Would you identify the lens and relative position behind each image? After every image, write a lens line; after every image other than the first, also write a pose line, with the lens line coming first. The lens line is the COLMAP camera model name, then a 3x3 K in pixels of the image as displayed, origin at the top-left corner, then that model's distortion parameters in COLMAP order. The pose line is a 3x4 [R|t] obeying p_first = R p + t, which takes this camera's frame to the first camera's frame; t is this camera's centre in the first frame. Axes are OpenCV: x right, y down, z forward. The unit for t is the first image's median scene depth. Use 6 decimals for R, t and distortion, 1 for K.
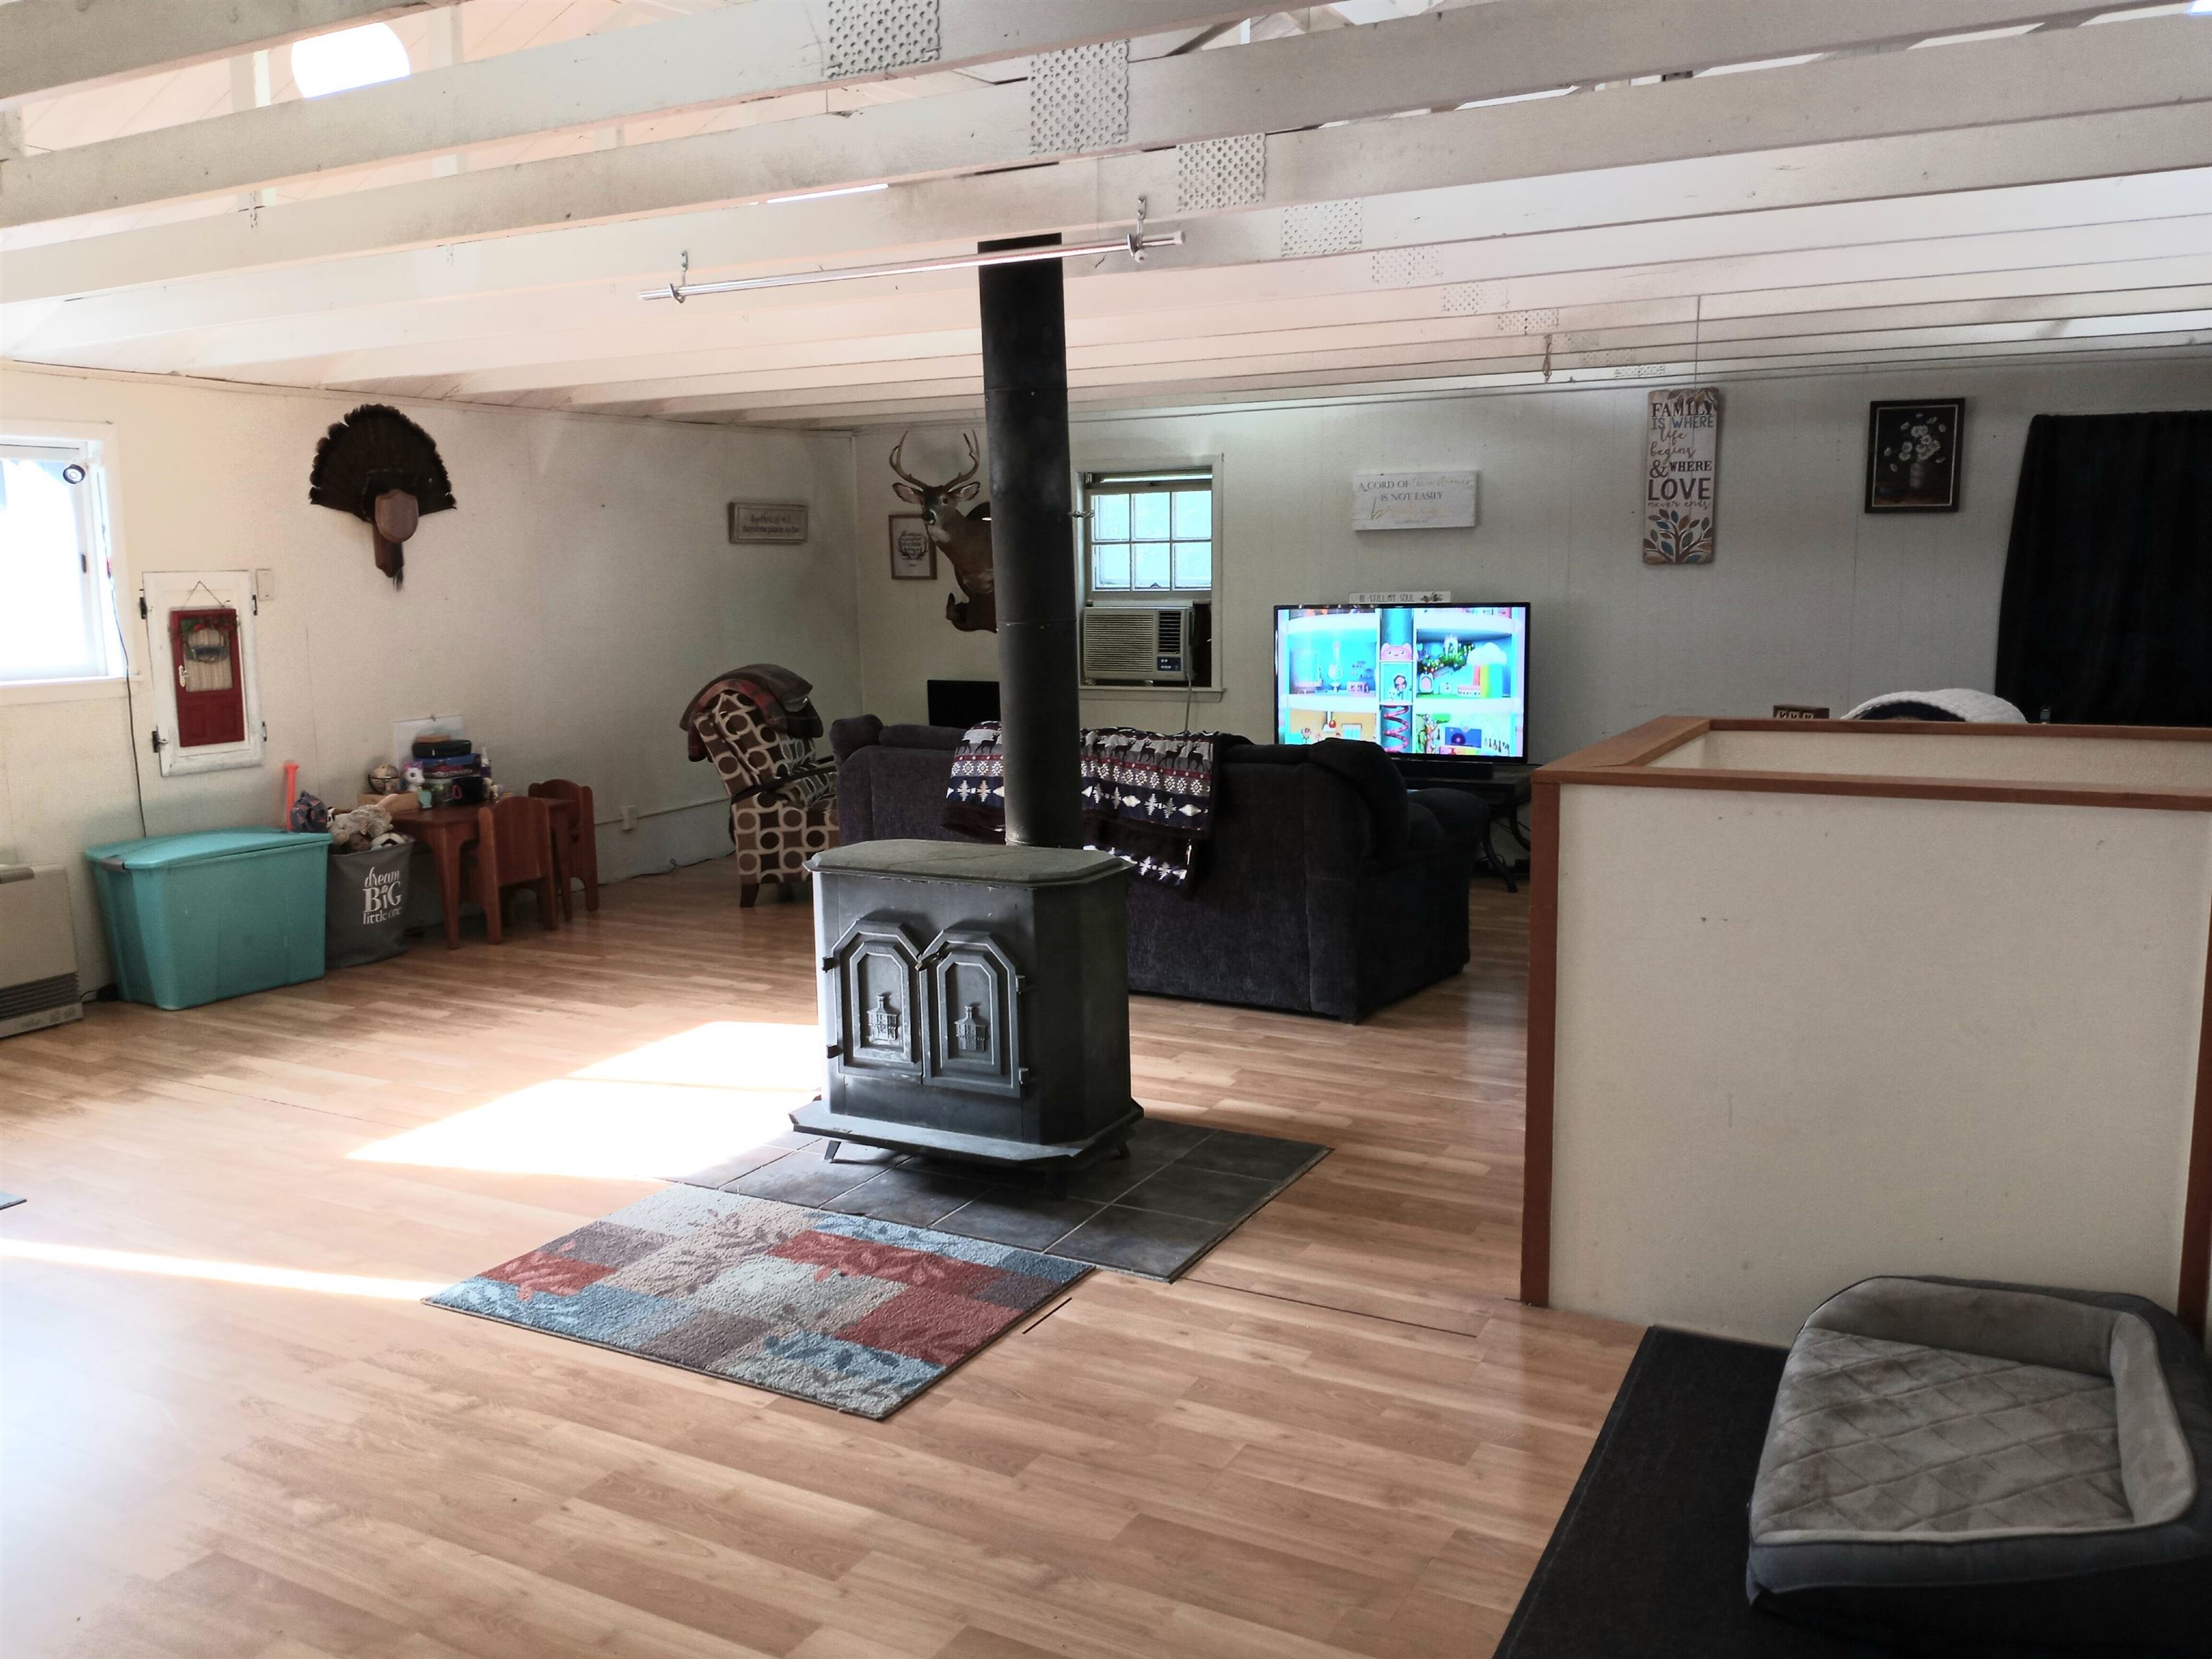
lens RADIAL K [[1758.7, 0, 1106.0], [0, 1758.7, 829.5], [0, 0, 1]] dist [0.068326, -0.164713]
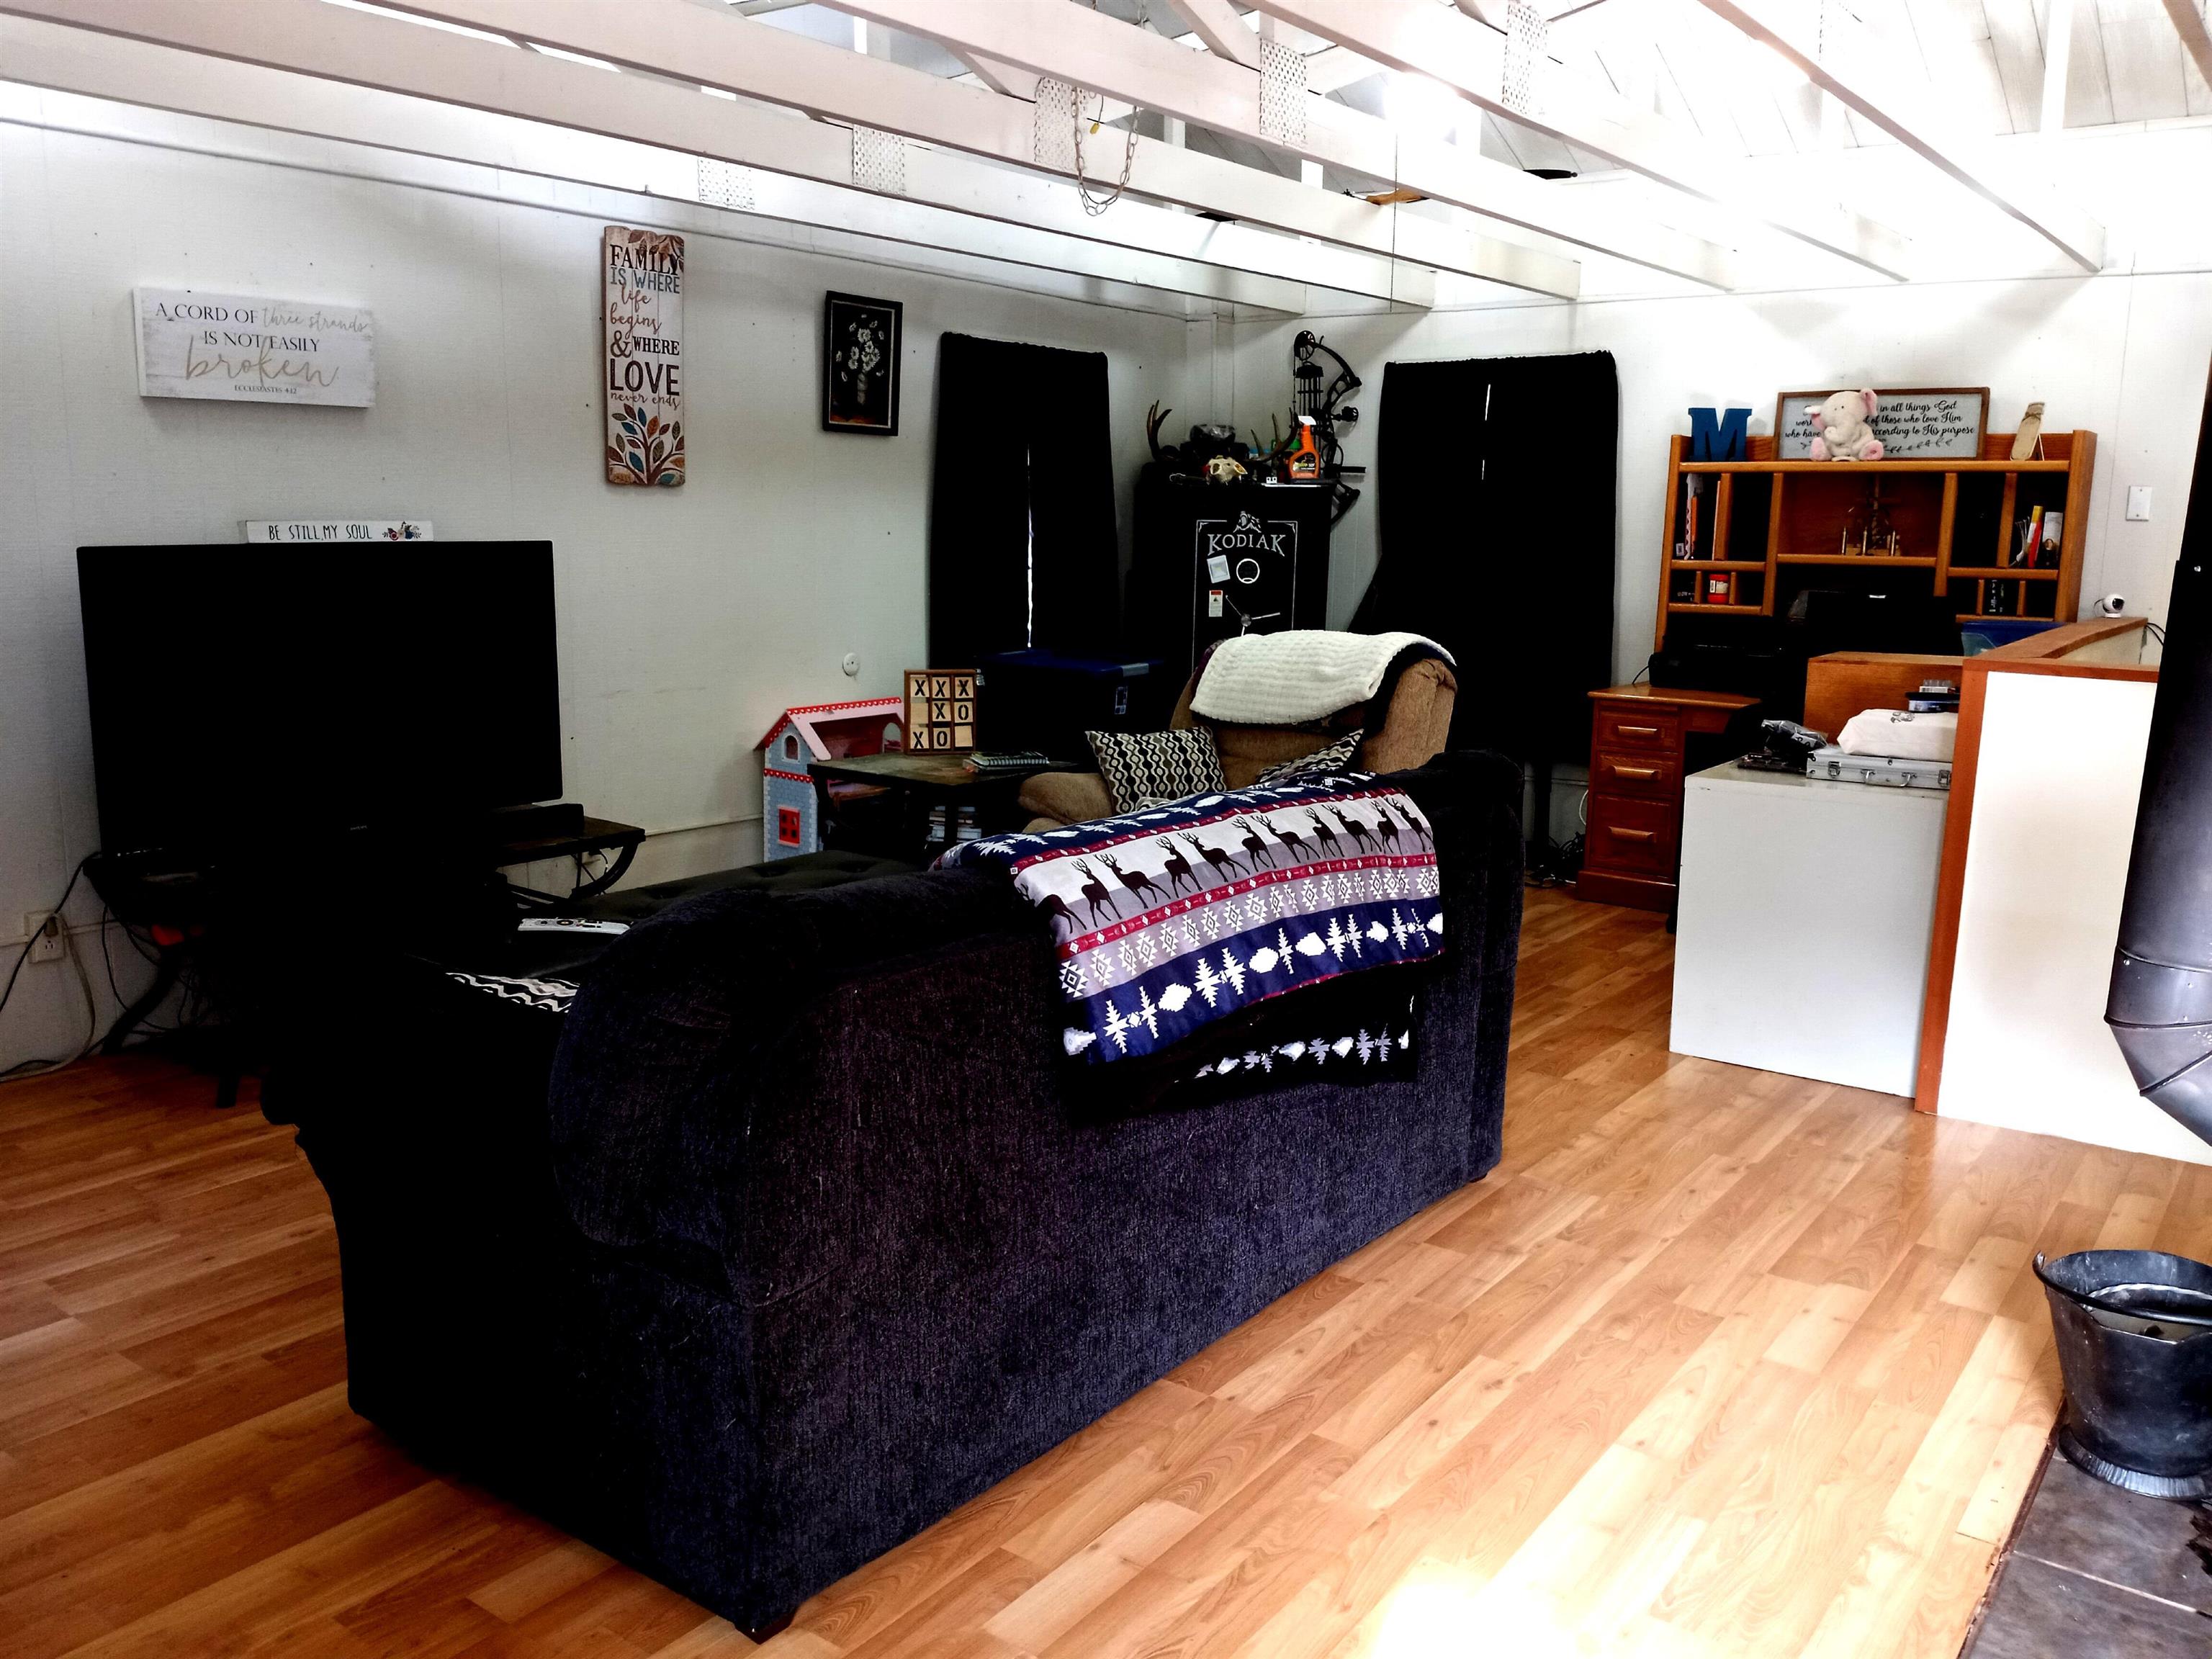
lens RADIAL K [[1767.4, 0, 1106.0], [0, 1767.4, 829.5], [0, 0, 1]] dist [0.053123, -0.122893]
pose [[0.141594, -0.161025, 0.976741, -0.364015], [0.131237, 0.981026, 0.142707, -0.093749], [-0.981187, 0.107978, 0.160040, 0.730654]]
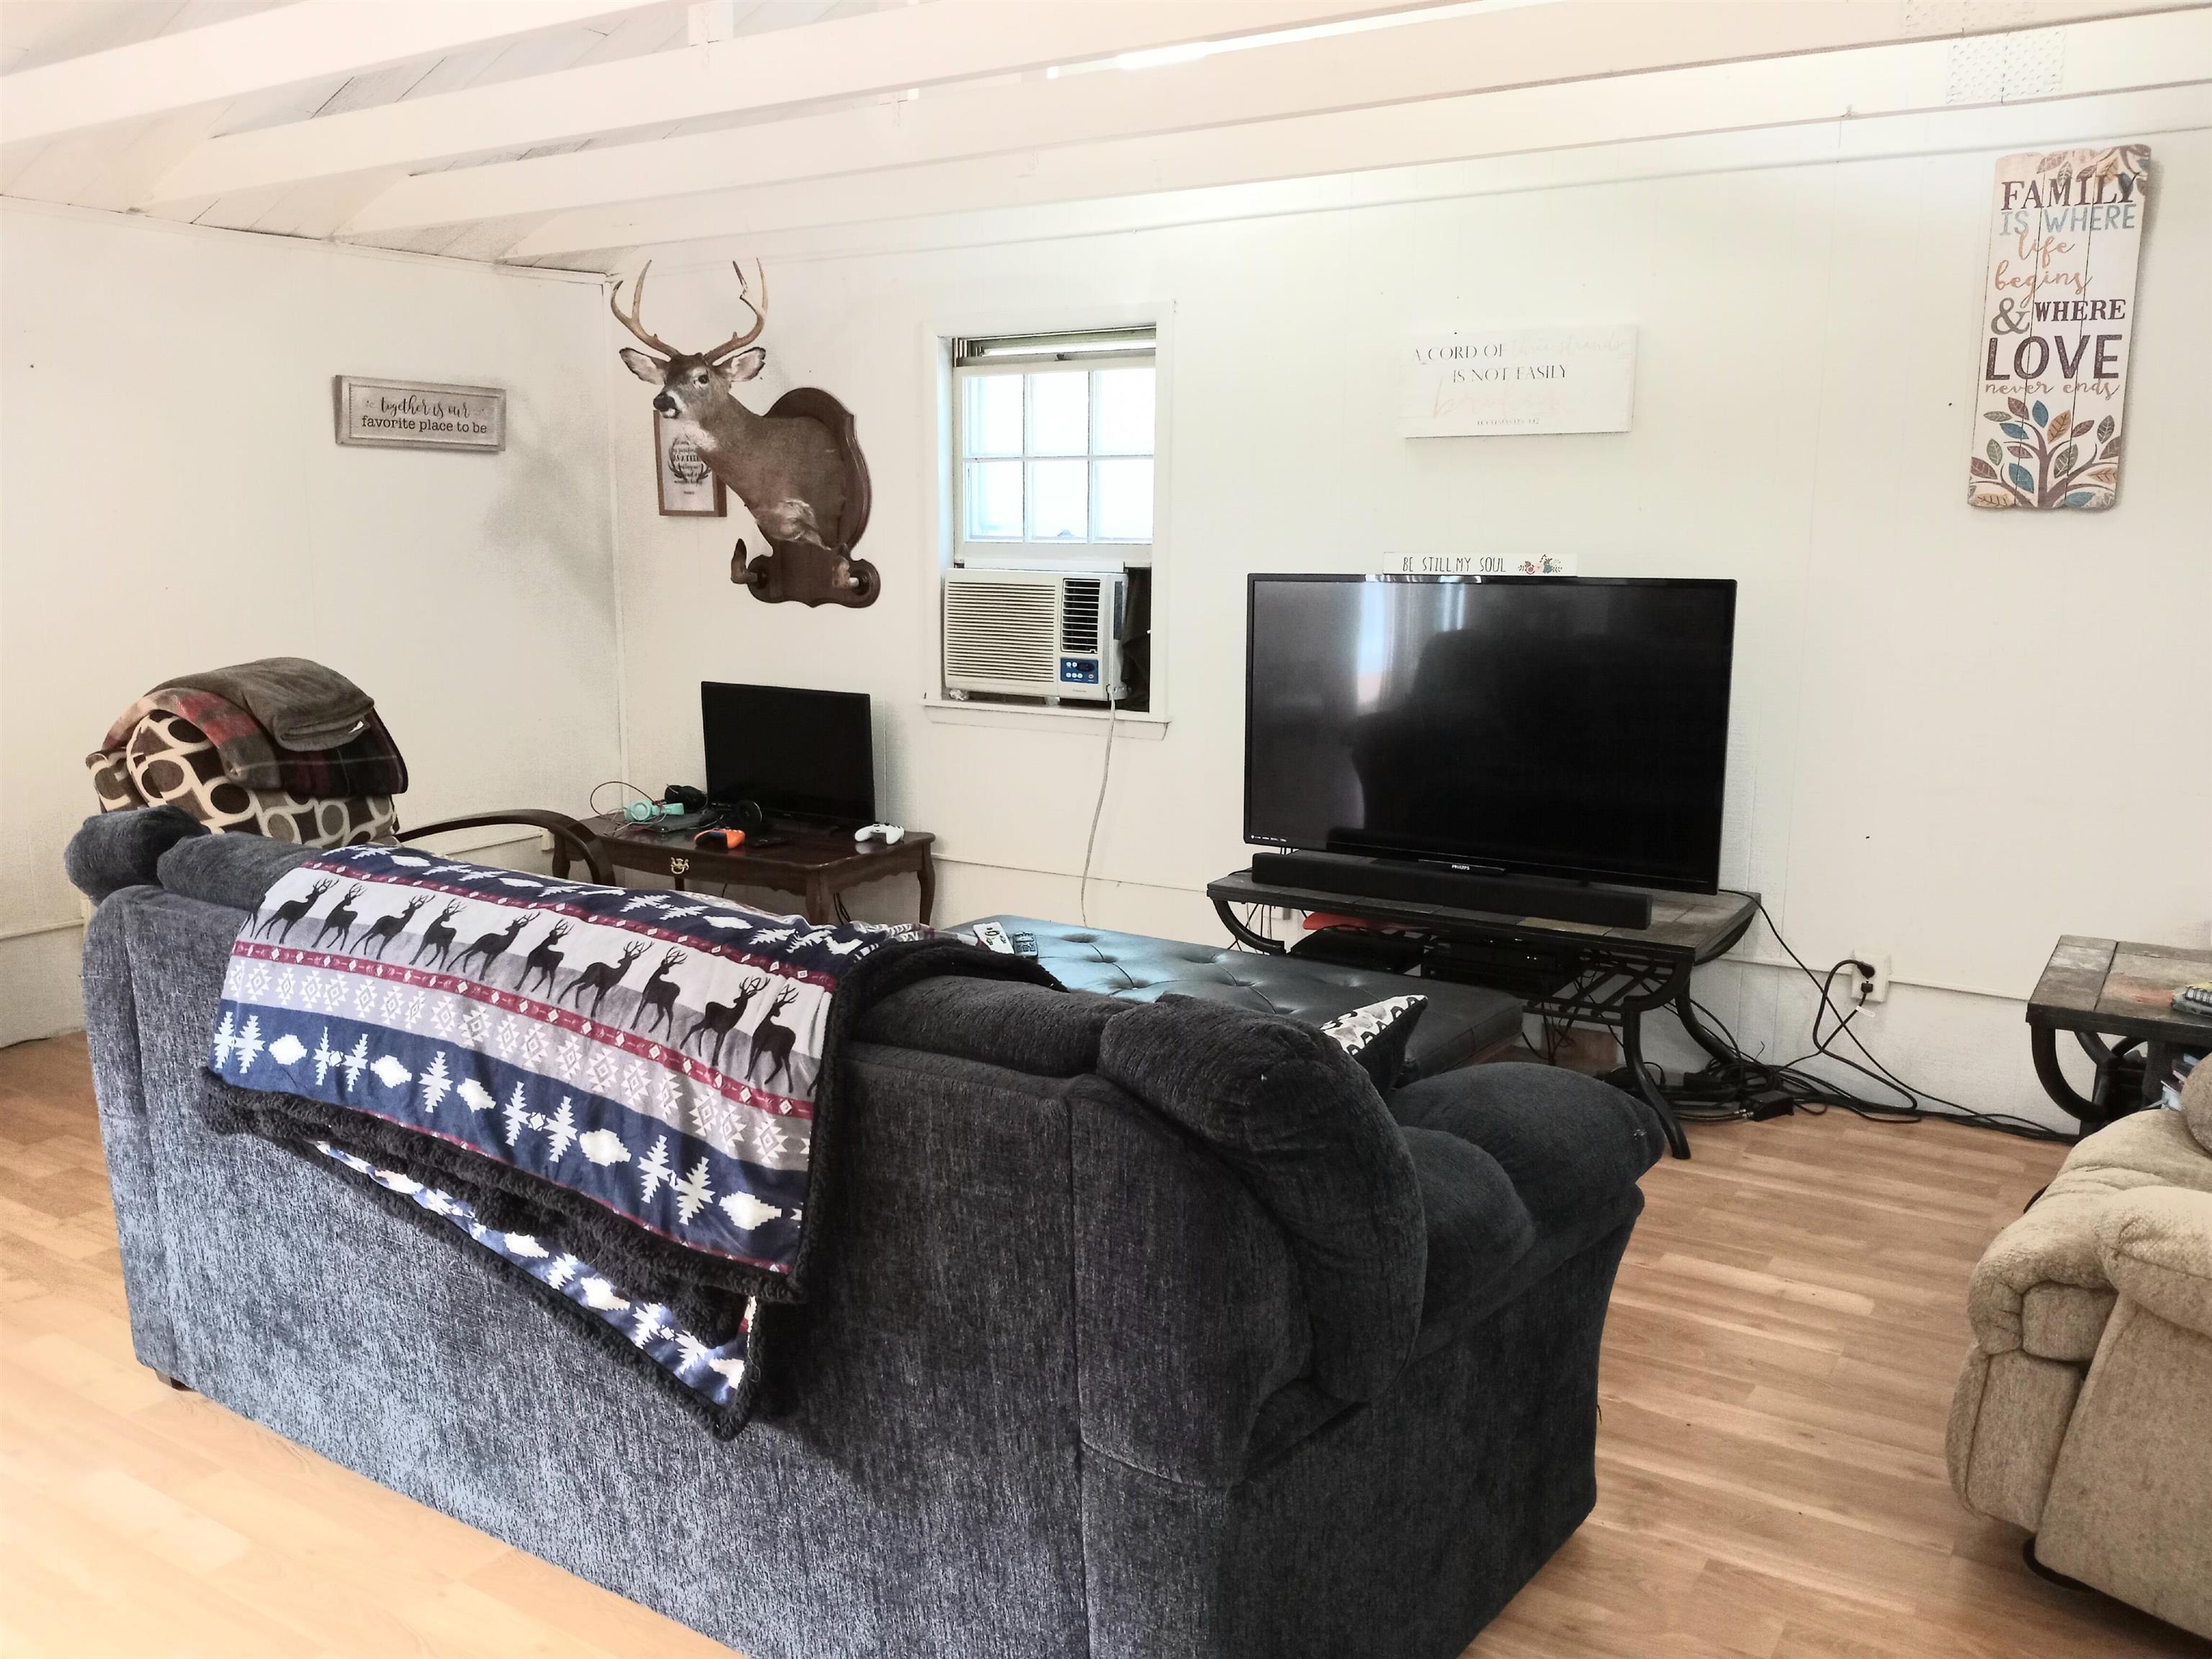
lens RADIAL K [[1767.4, 0, 1106.0], [0, 1767.4, 829.5], [0, 0, 1]] dist [0.053123, -0.122893]
pose [[0.997714, 0.032850, -0.059058, 0.094615], [-0.031746, 0.999305, 0.019526, -0.062468], [0.059658, -0.017607, 0.998064, 0.490538]]
